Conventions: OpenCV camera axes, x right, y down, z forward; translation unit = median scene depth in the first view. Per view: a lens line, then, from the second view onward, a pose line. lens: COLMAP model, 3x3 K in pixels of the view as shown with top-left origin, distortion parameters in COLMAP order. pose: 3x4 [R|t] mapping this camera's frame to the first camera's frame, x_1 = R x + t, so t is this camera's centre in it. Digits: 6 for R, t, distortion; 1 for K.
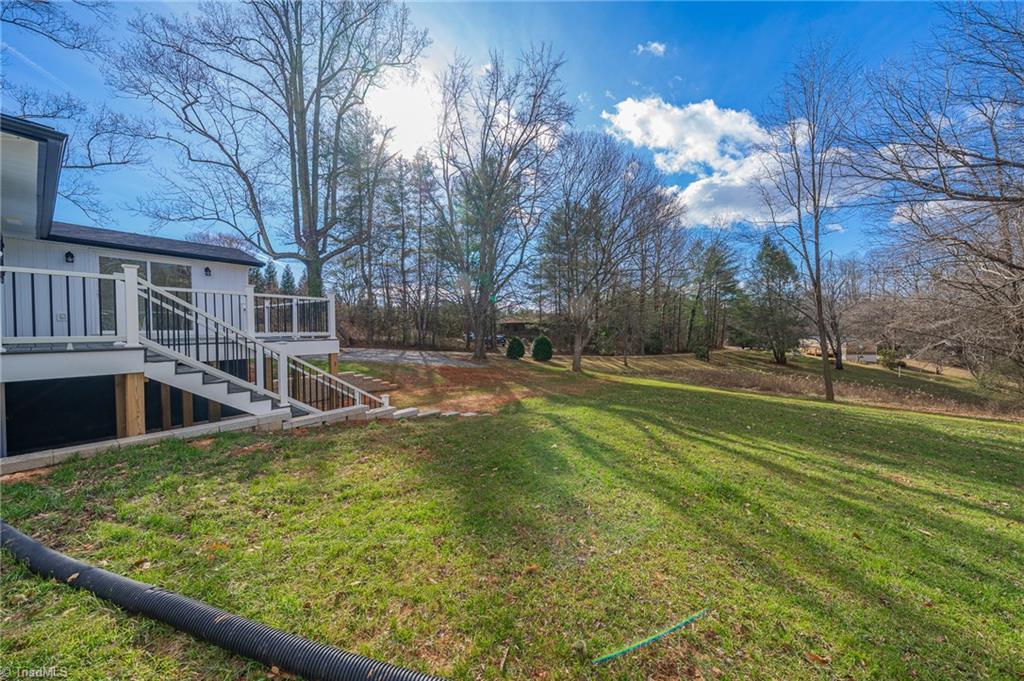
lens RADIAL K [[345.8, 0, 513.3], [0, 345.8, 335.5], [0, 0, 1]] dist [0.009902, -0.000132]
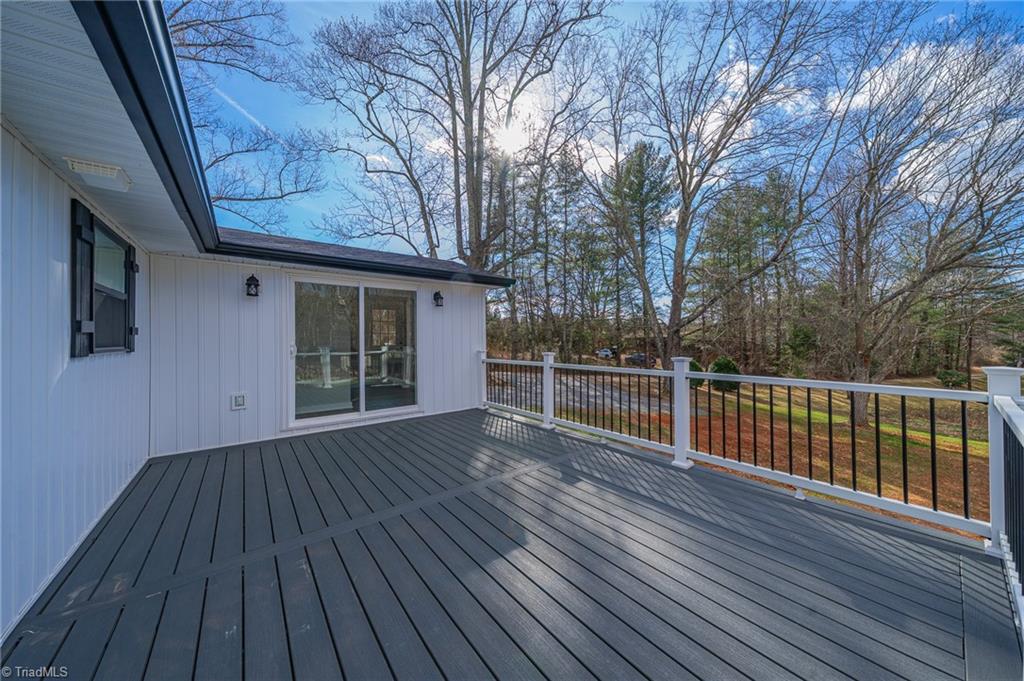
lens RADIAL K [[345.8, 0, 513.3], [0, 345.8, 335.5], [0, 0, 1]] dist [0.009902, -0.000132]
pose [[0.960431, -0.011322, -0.278286, -0.302848], [0.003142, 0.999550, -0.029823, -0.053801], [0.278499, 0.027769, 0.960035, 0.249214]]
